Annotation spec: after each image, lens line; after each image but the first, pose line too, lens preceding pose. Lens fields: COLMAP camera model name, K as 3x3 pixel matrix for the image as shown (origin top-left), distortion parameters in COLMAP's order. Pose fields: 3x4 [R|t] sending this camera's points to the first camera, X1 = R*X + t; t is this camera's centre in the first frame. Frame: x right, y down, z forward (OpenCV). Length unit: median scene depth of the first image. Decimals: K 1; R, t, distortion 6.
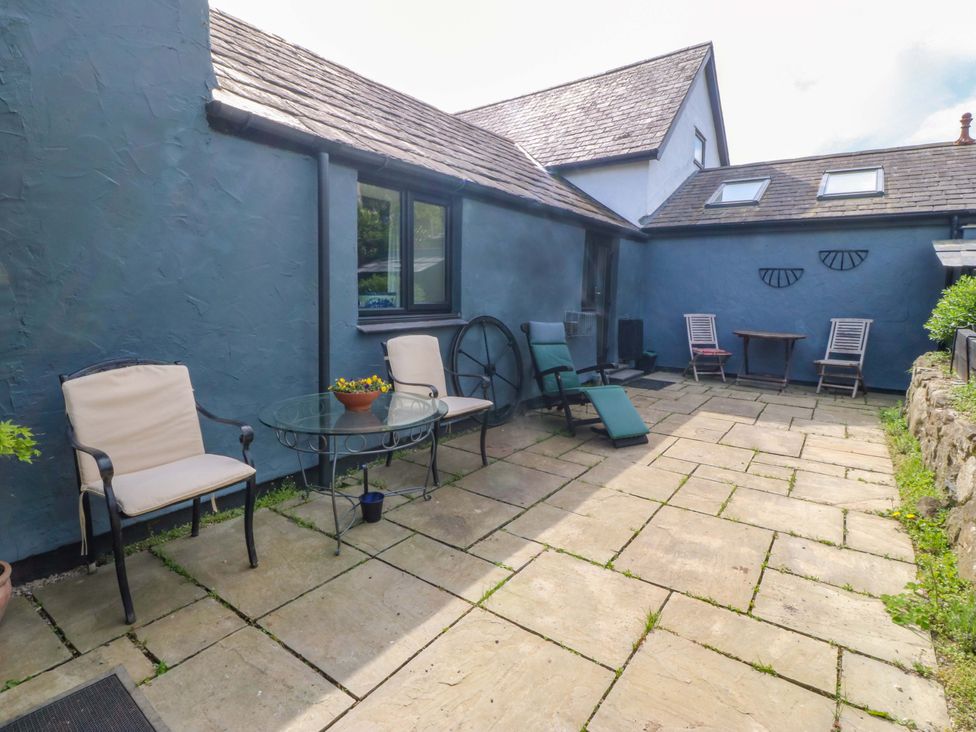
lens RADIAL K [[510.7, 0, 489.1], [0, 510.7, 354.5], [0, 0, 1]] dist [-0.000477, -0.011830]
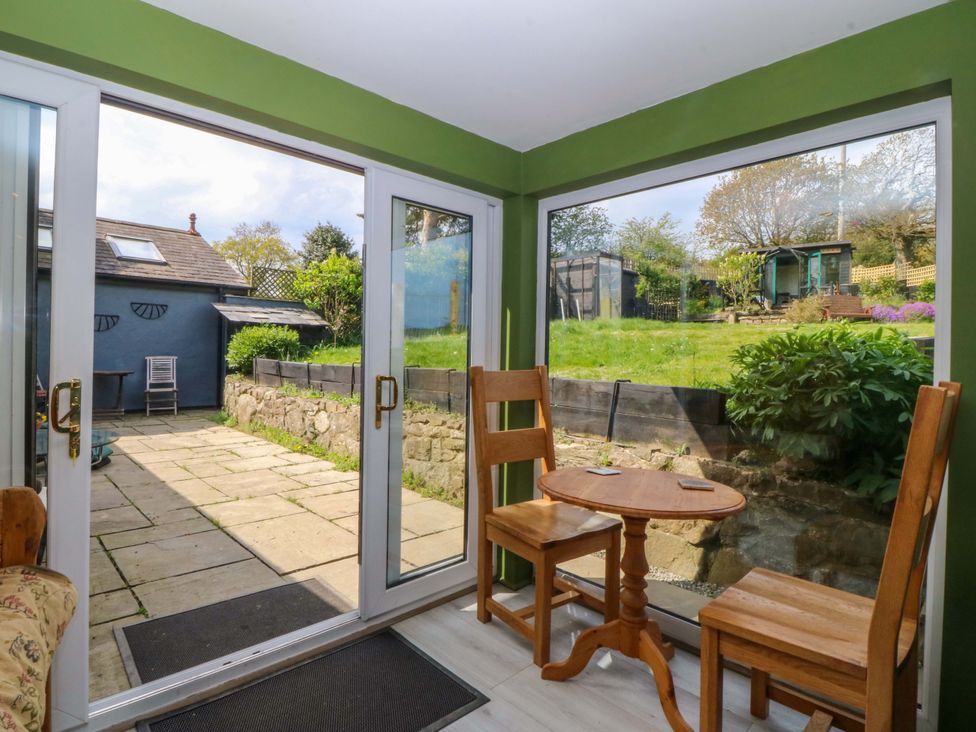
lens RADIAL K [[510.7, 0, 489.1], [0, 510.7, 354.5], [0, 0, 1]] dist [-0.000477, -0.011830]
pose [[0.170192, -0.019924, 0.985210, -0.441710], [0.106284, 0.994334, 0.001748, 0.011784], [-0.979662, 0.104415, 0.171345, -0.045934]]
